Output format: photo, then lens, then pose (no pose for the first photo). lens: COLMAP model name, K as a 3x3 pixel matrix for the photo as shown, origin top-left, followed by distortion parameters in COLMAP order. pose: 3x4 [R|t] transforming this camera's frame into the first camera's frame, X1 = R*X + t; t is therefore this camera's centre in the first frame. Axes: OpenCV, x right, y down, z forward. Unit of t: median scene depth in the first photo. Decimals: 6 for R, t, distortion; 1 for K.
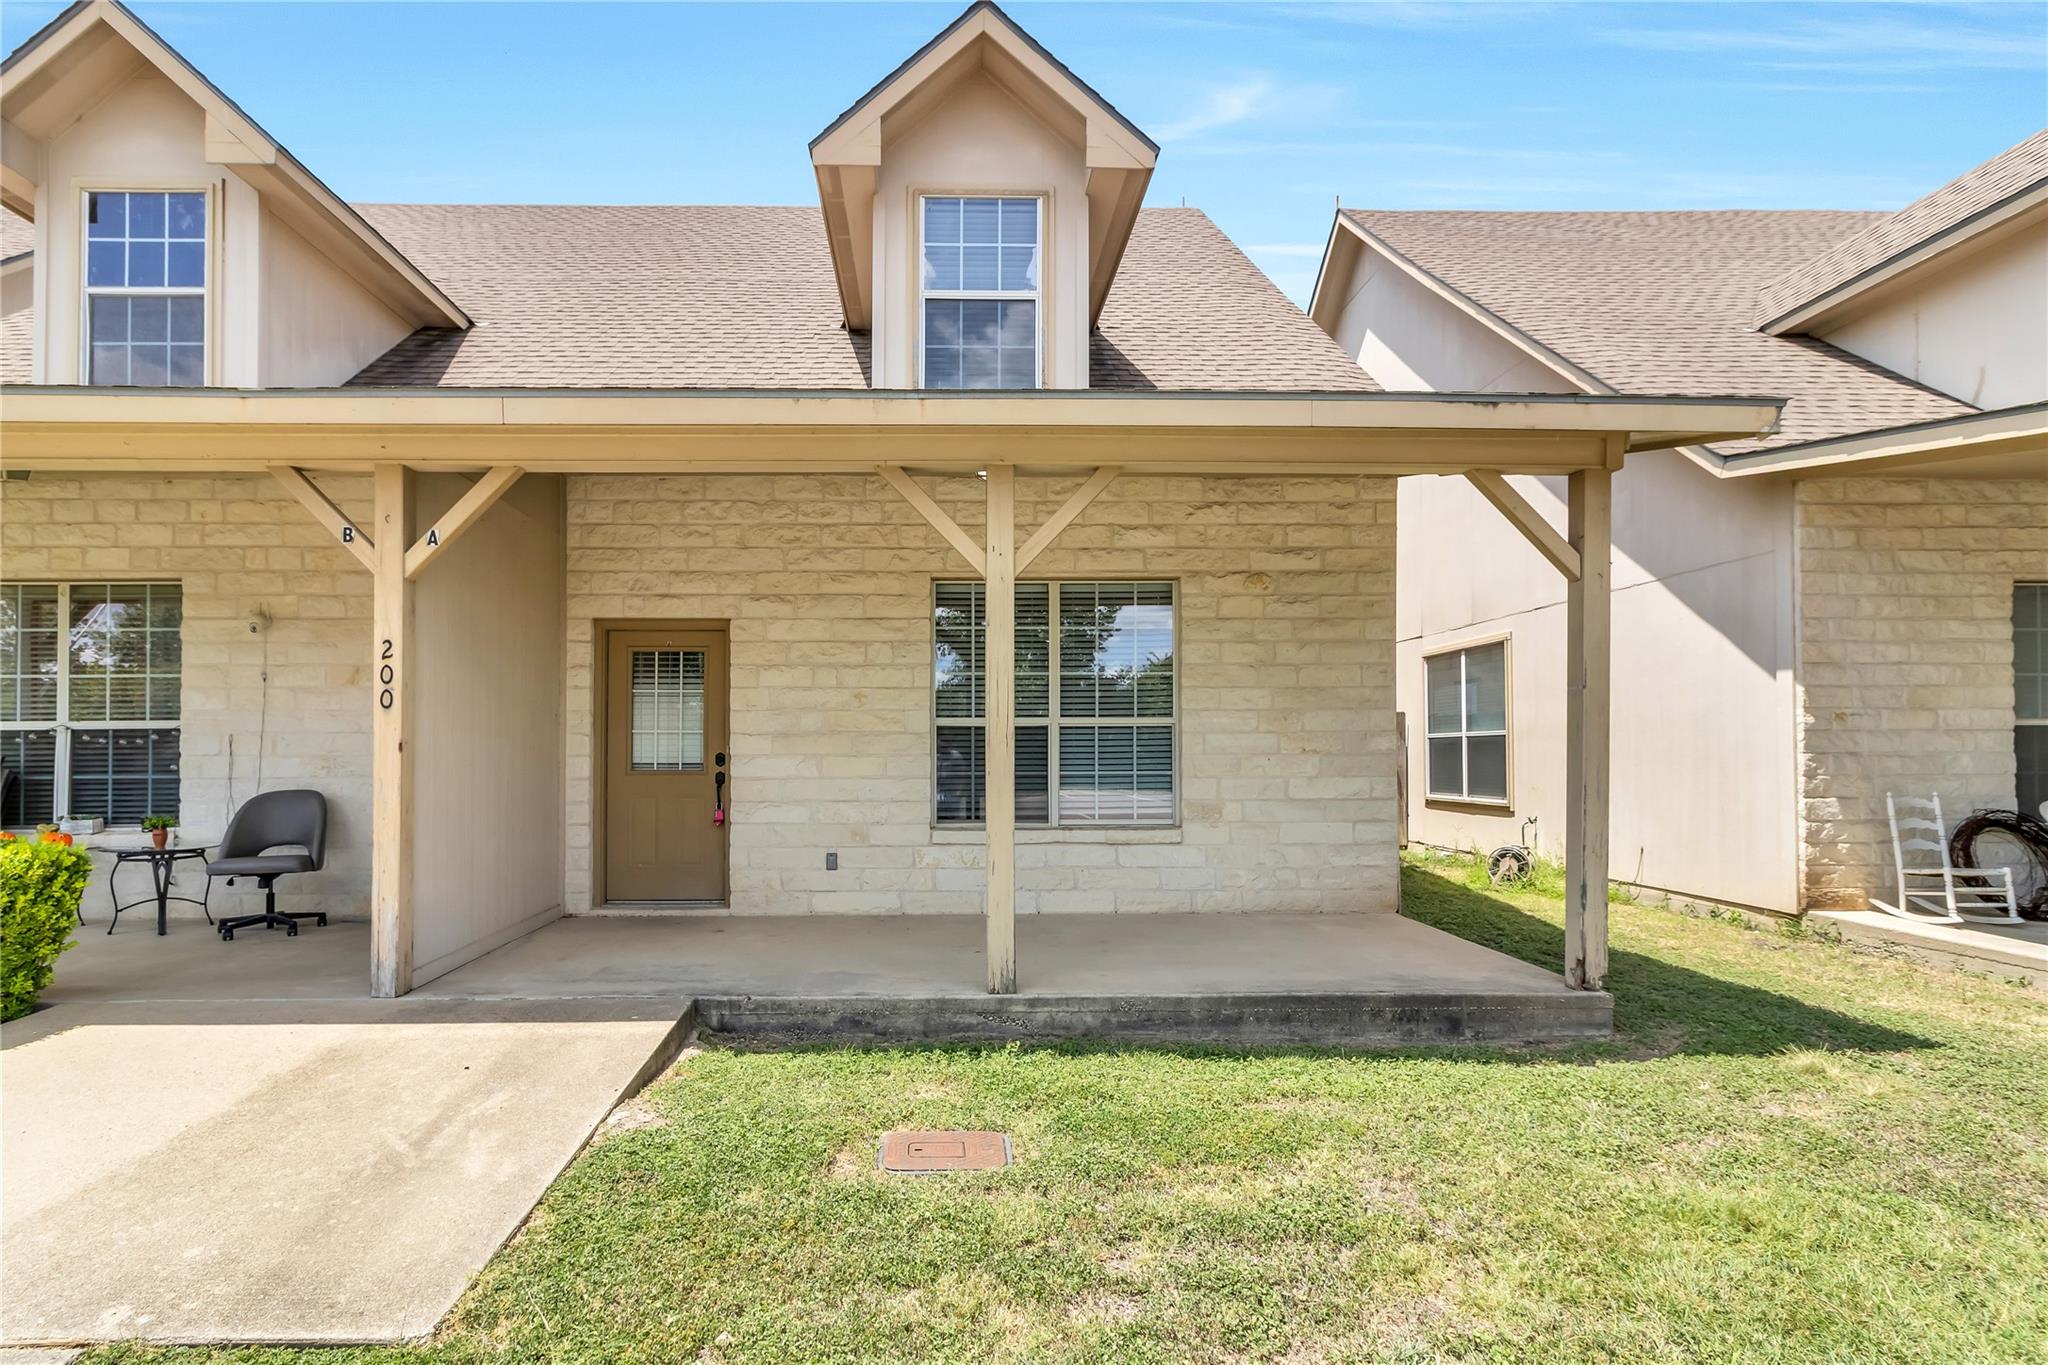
lens RADIAL K [[1005.5, 0, 965.0], [0, 1005.5, 736.9], [0, 0, 1]] dist [0.000340, 0.000013]
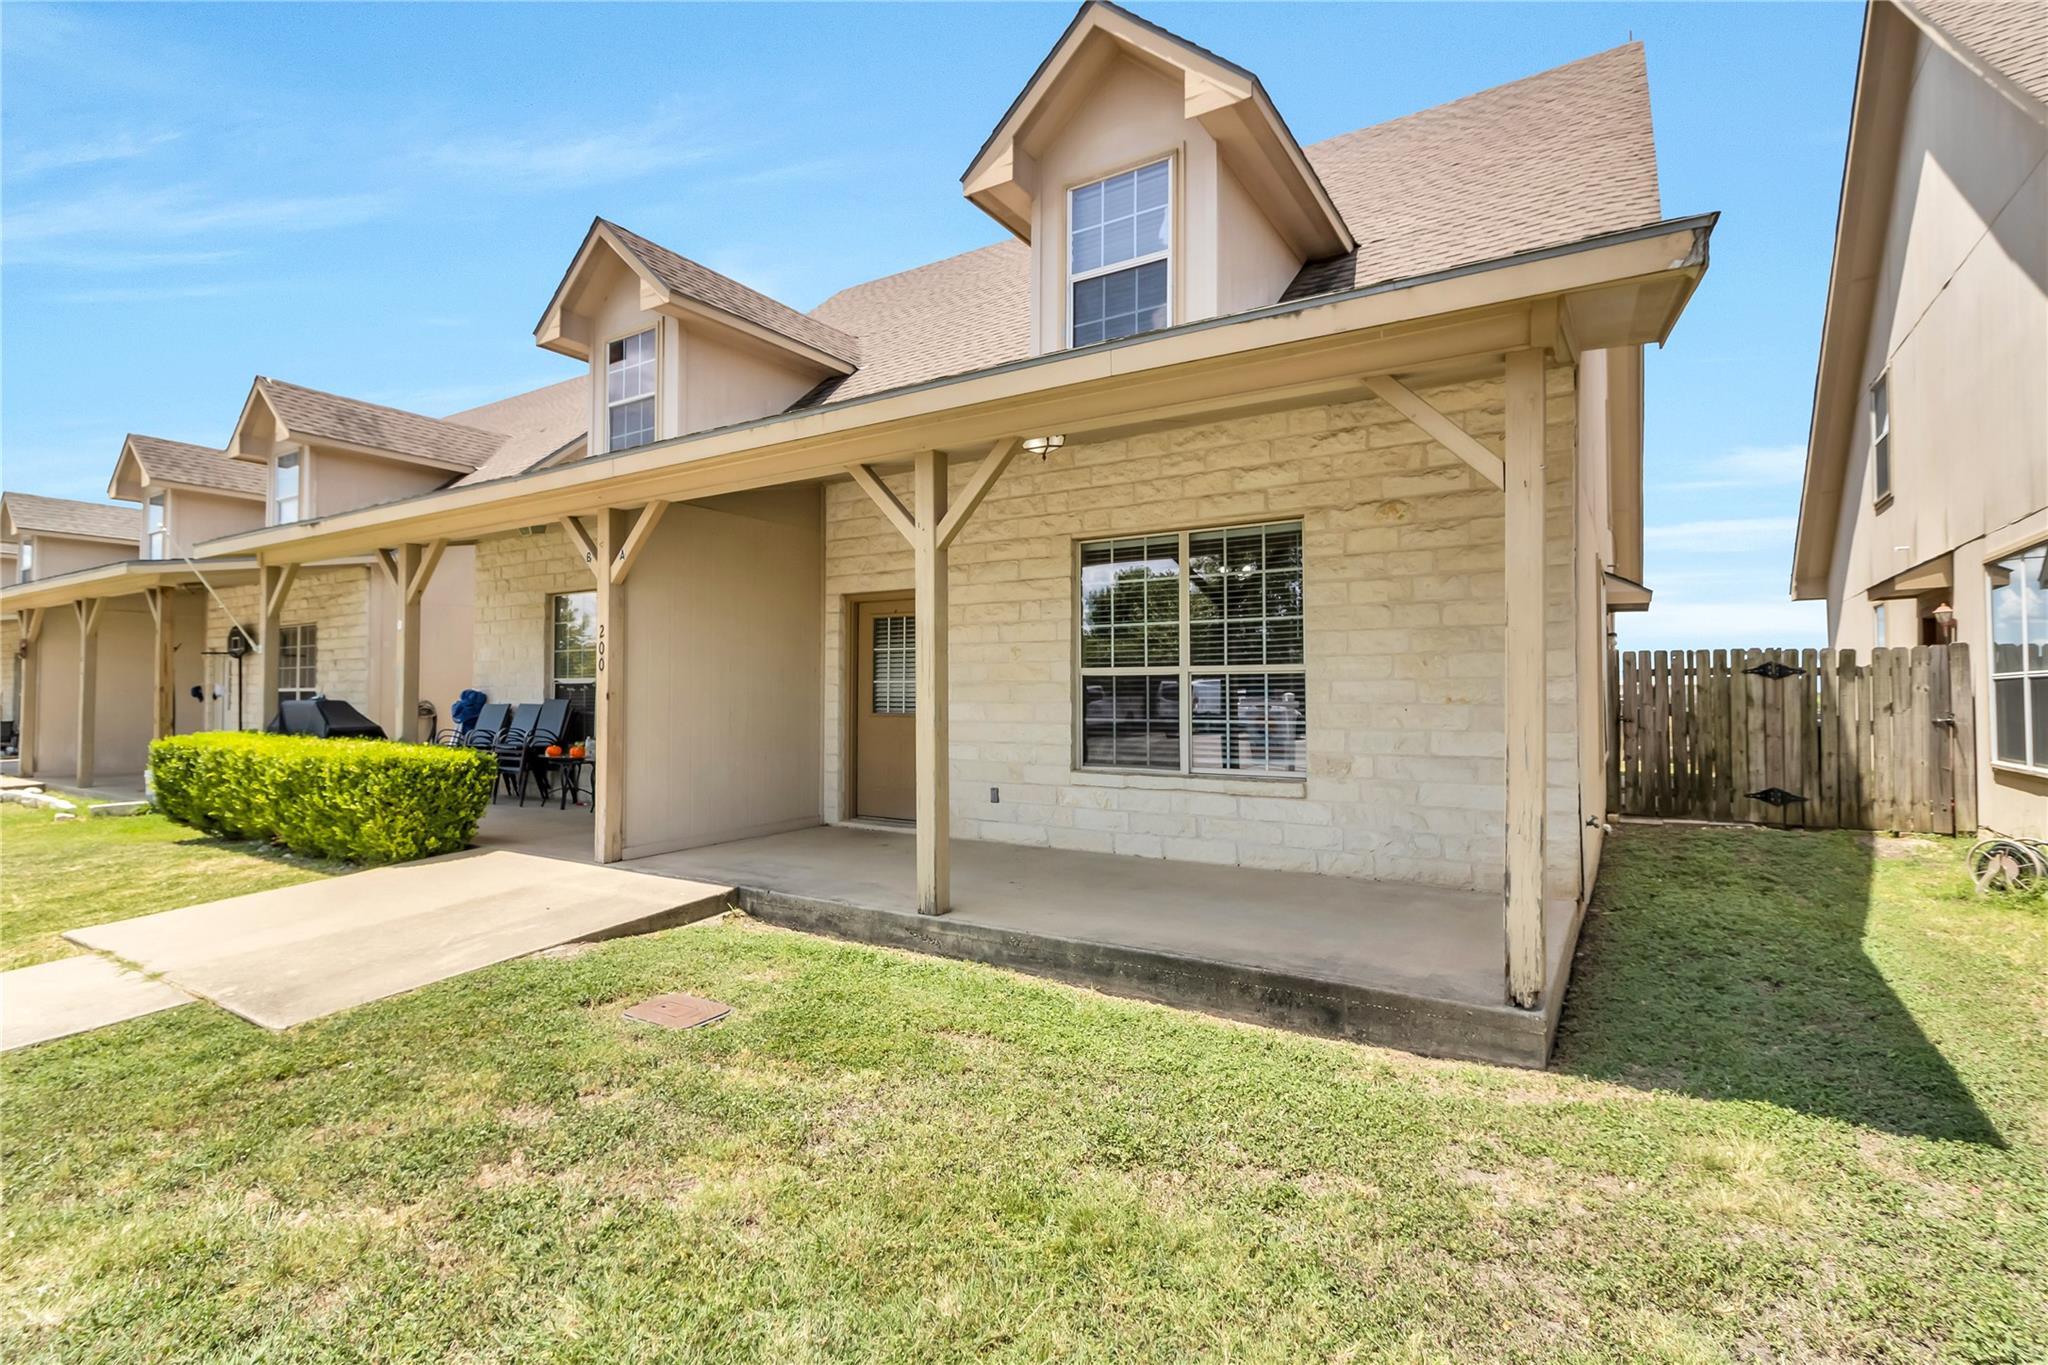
lens RADIAL K [[969.6, 0, 1003.2], [0, 969.6, 667.9], [0, 0, 1]] dist [0.003814, -0.000033]
pose [[0.825472, -0.013858, -0.564272, 0.493164], [0.007644, 0.999881, -0.013374, -0.005786], [0.564391, 0.006727, 0.825480, 0.094699]]
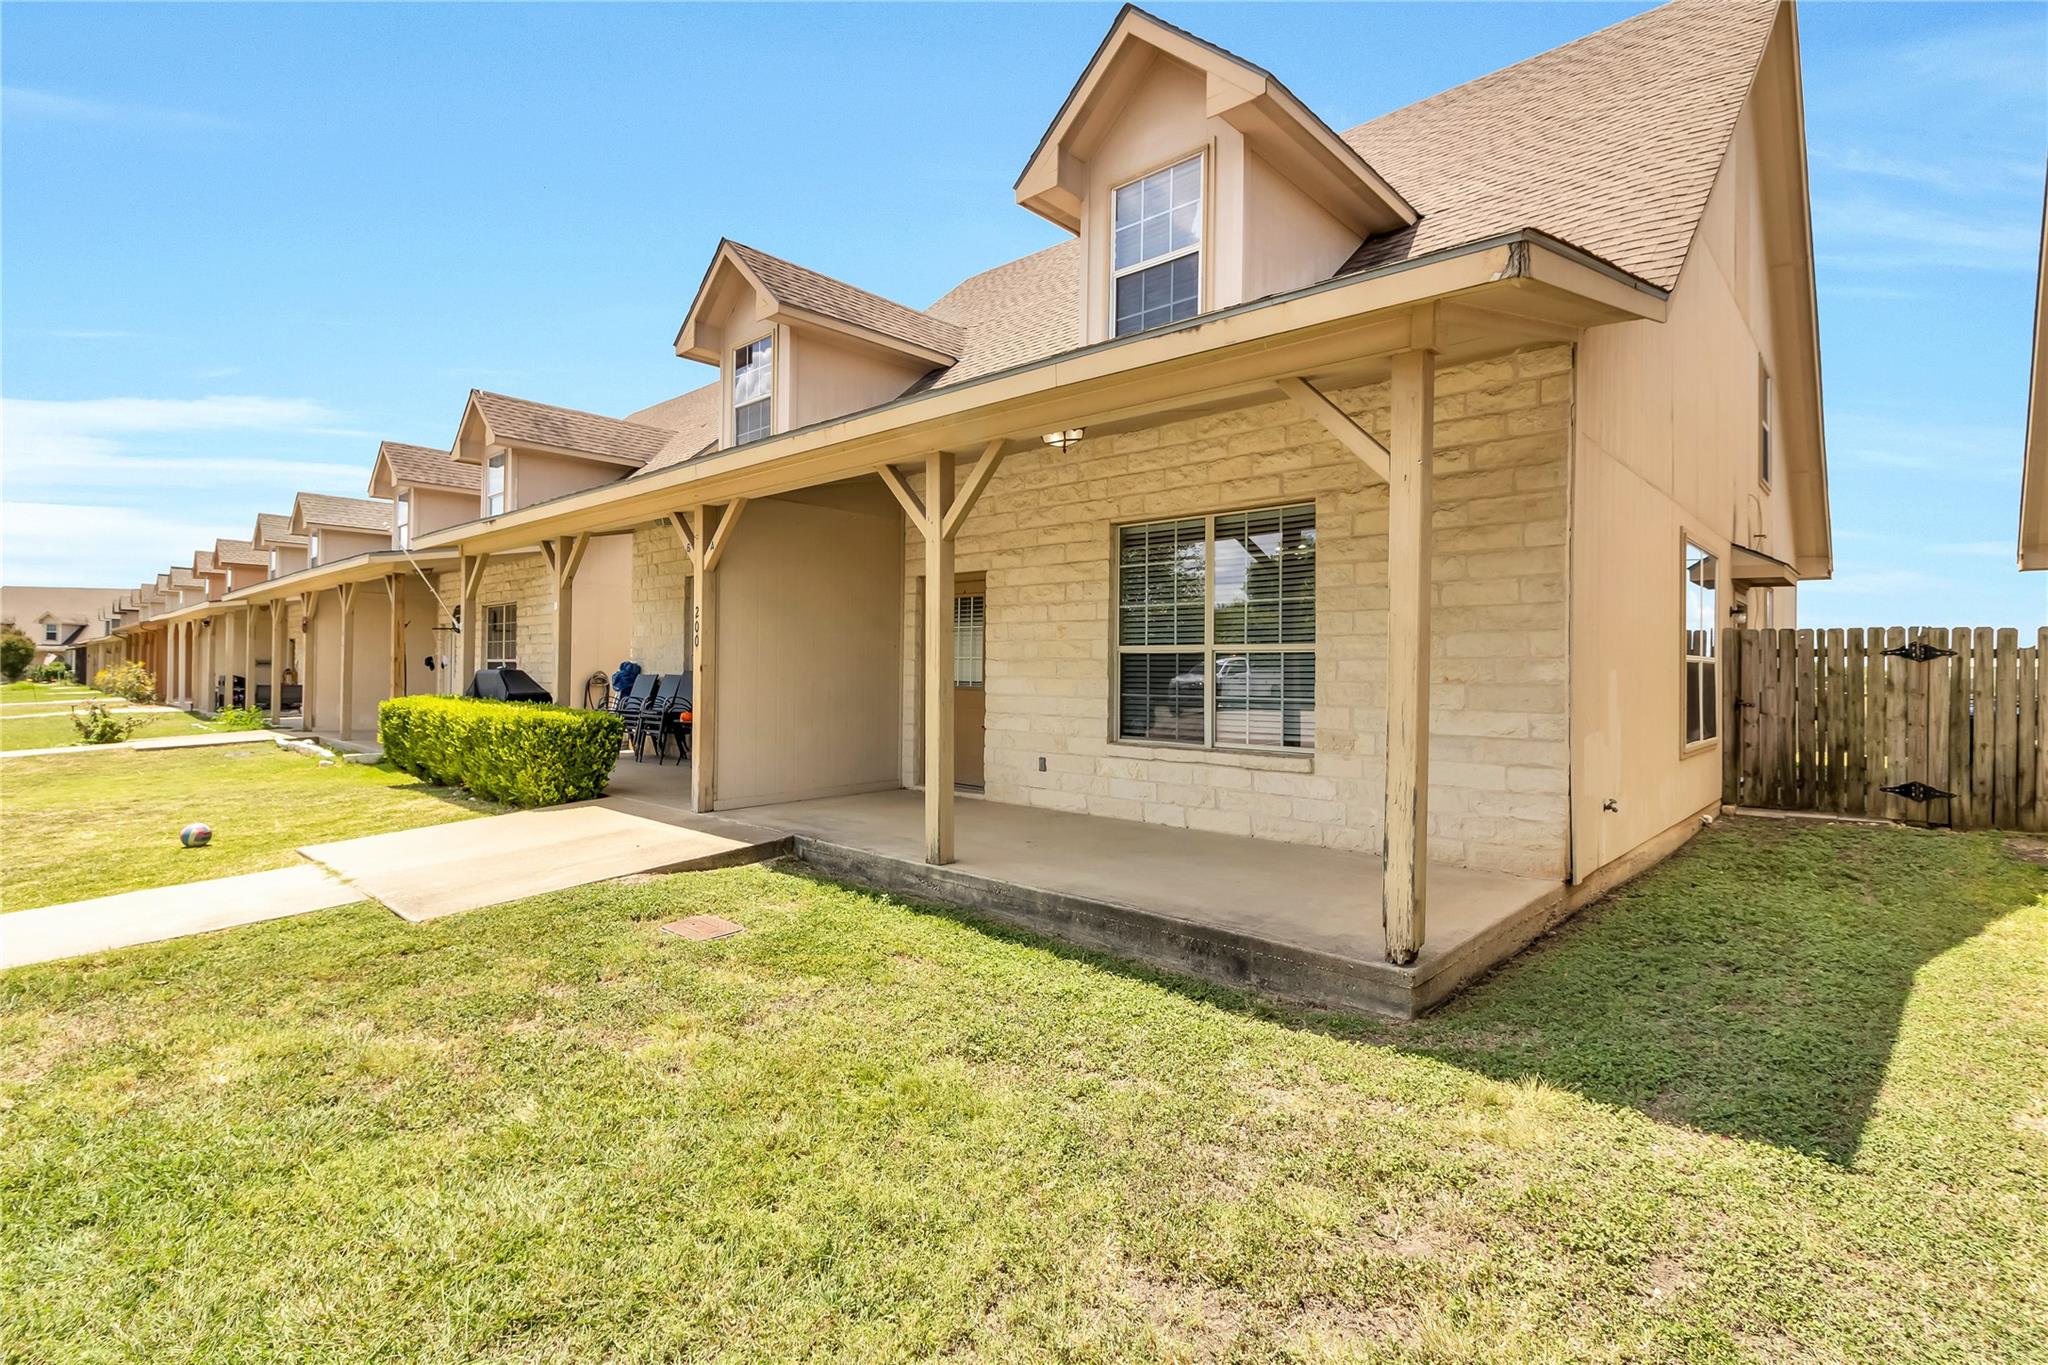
lens RADIAL K [[993.7, 0, 999.0], [0, 993.7, 658.2], [0, 0, 1]] dist [0.001381, 0.000599]
pose [[0.699343, 0.000547, -0.714786, 0.685423], [0.000787, 0.999999, 0.001536, -0.006747], [0.714786, -0.001637, 0.699341, 0.116907]]
